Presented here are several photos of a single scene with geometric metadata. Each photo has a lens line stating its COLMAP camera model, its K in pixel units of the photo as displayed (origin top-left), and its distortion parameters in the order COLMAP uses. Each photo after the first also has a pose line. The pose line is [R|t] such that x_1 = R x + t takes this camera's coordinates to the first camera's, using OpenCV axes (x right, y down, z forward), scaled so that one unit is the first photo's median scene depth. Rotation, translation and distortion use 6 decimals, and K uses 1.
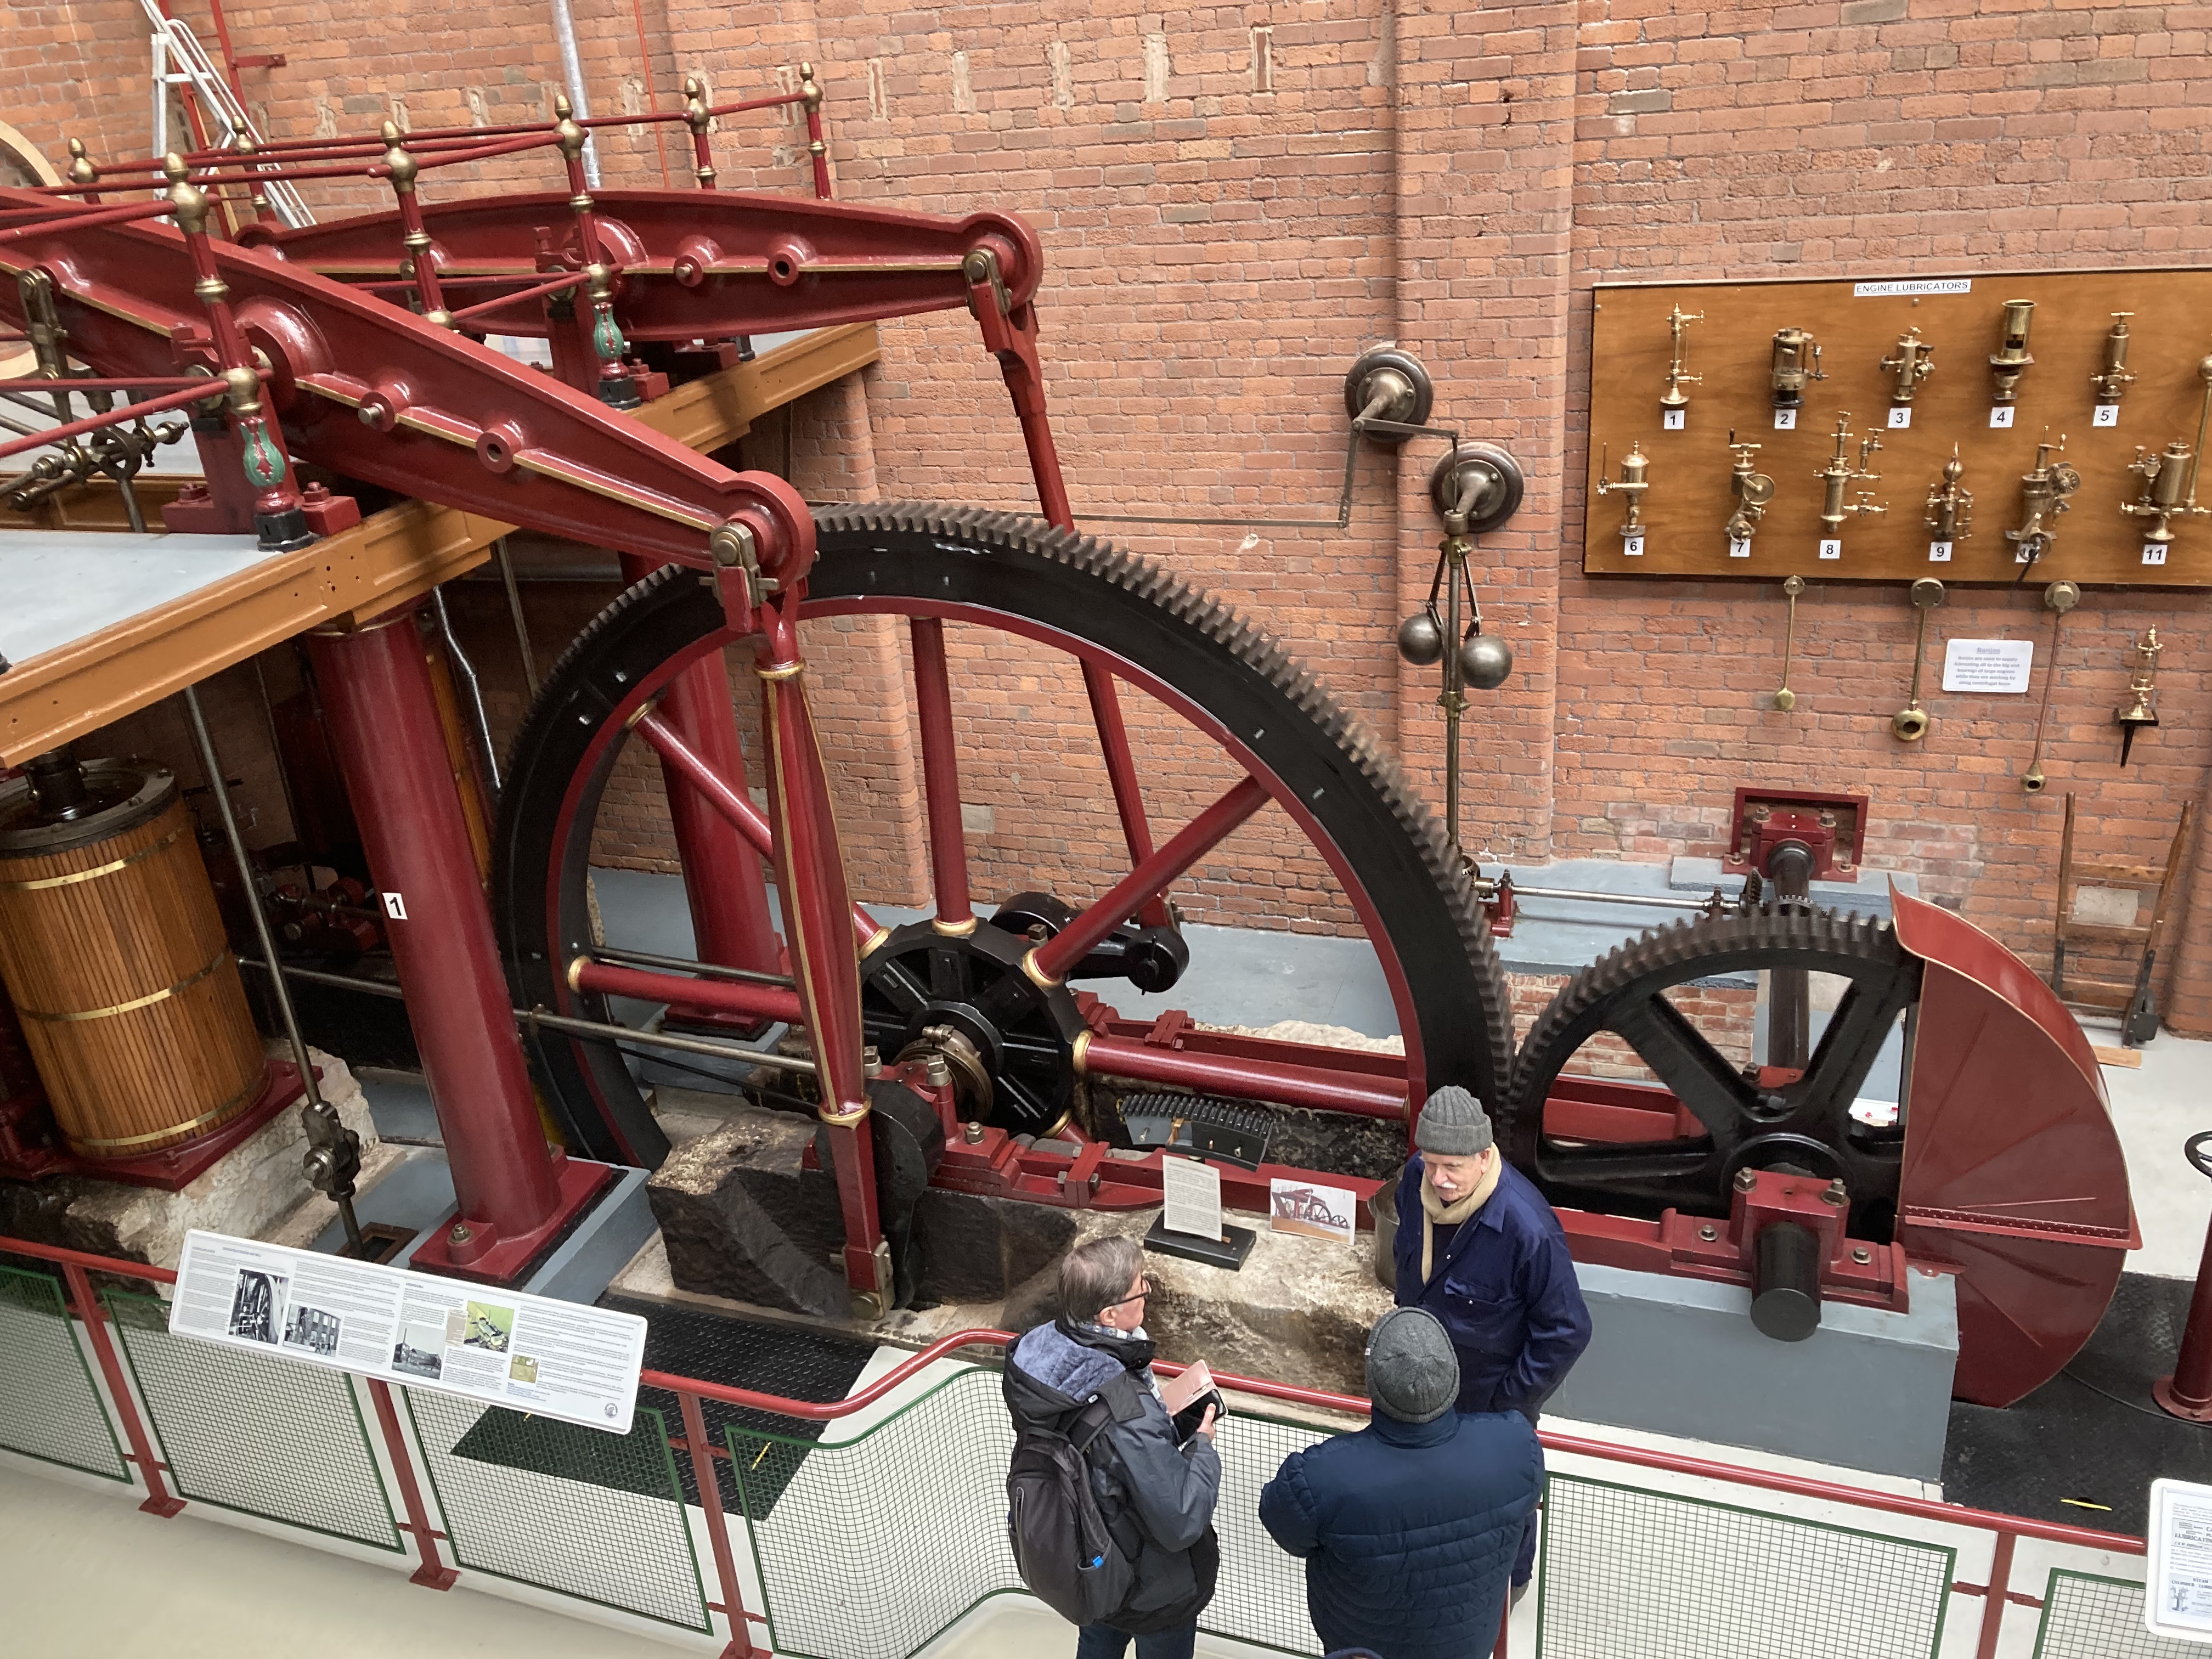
lens RADIAL K [[1818.9, 0, 1106.0], [0, 1818.9, 829.5], [0, 0, 1]] dist [-0.012734, -0.006647]
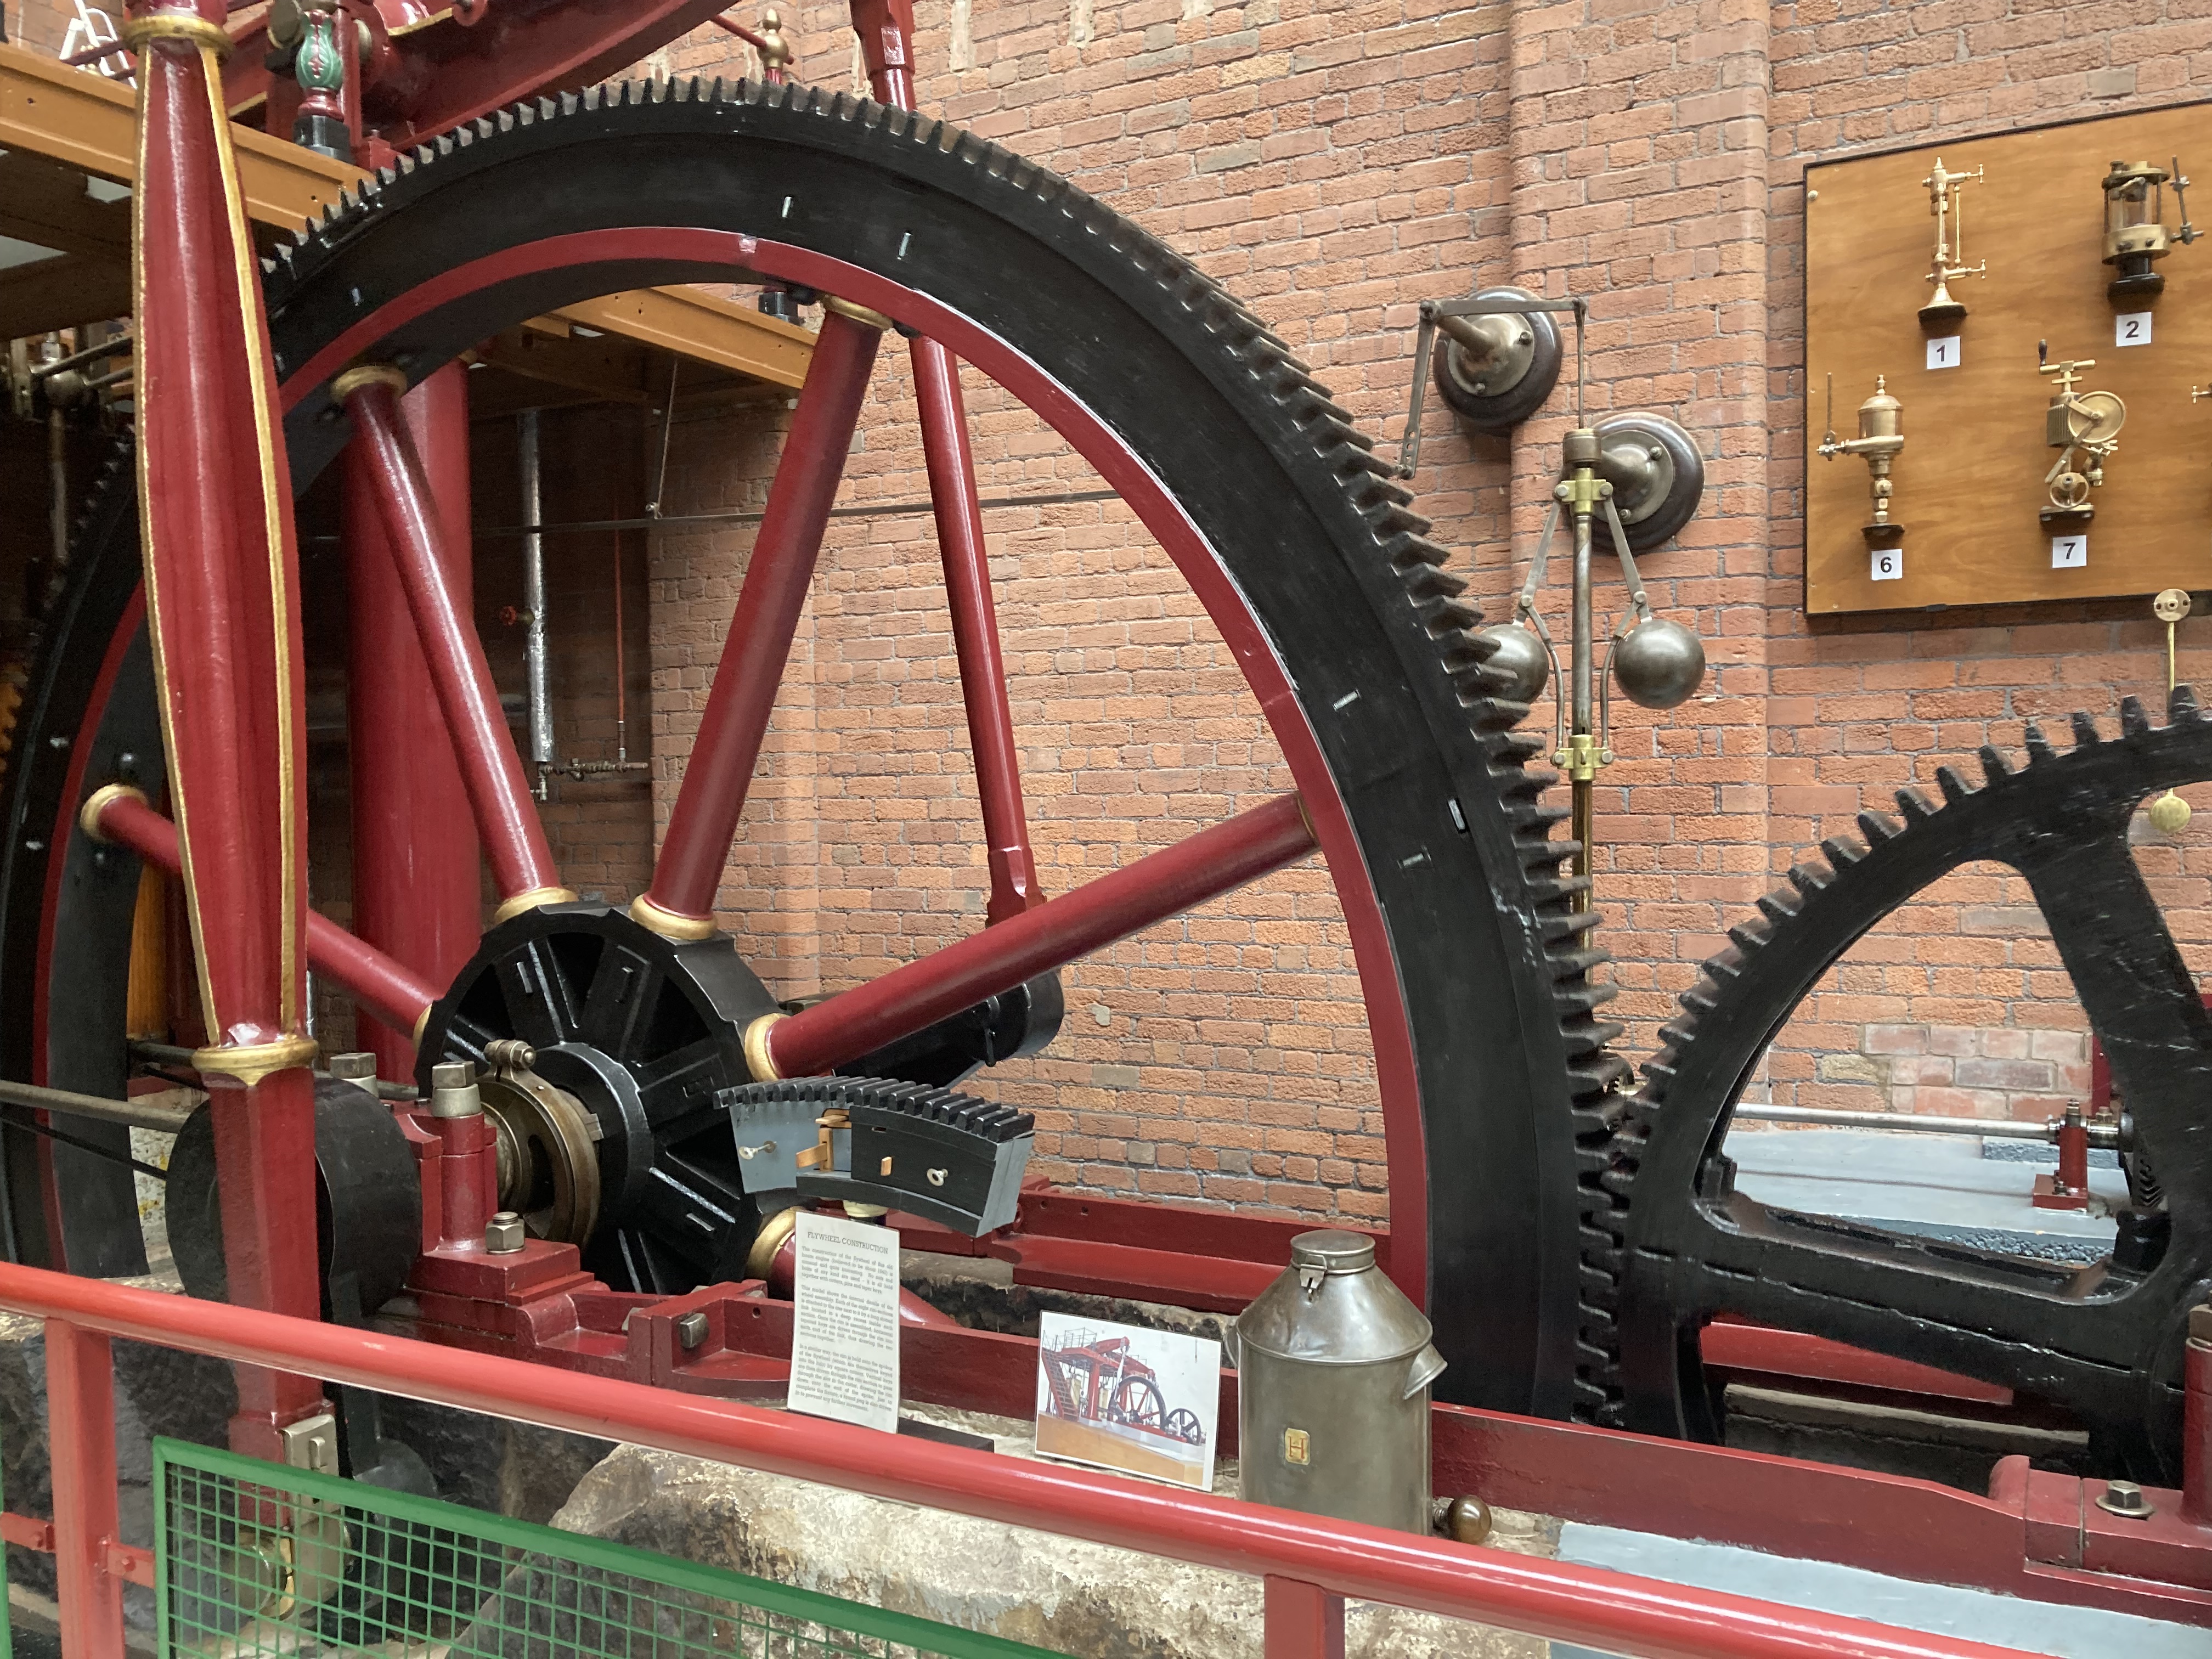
lens RADIAL K [[1839.8, 0, 1140.1], [0, 1839.8, 832.2], [0, 0, 1]] dist [-0.021385, 0.075767]
pose [[0.988119, 0.065486, -0.139040, 0.133747], [-0.114180, 0.918362, -0.378913, 0.199532], [0.102876, 0.390287, 0.914928, 0.440967]]
